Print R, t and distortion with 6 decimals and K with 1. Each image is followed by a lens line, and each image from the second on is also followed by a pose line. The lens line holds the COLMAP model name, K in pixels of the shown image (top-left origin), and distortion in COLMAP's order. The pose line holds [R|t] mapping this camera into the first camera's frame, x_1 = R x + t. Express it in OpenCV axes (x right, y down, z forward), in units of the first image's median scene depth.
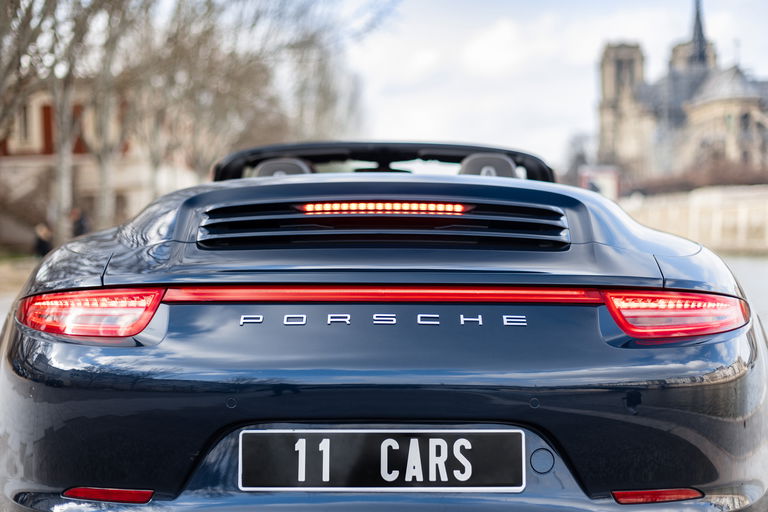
lens RADIAL K [[1090.3, 0, 384.0], [0, 1090.3, 256.0], [0, 0, 1]] dist [0.348369, 0.006590]
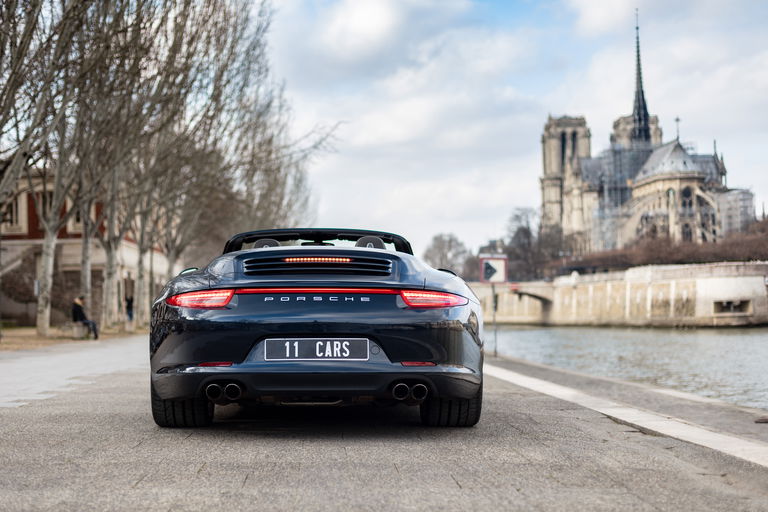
lens RADIAL K [[1144.9, 0, 384.0], [0, 1144.9, 256.0], [0, 0, 1]] dist [-0.005395, 0.030267]
pose [[0.998576, -0.006413, 0.052954, 0.013750], [0.010056, 0.997579, -0.068813, 0.129427], [-0.052384, 0.069248, 0.996223, -1.610844]]
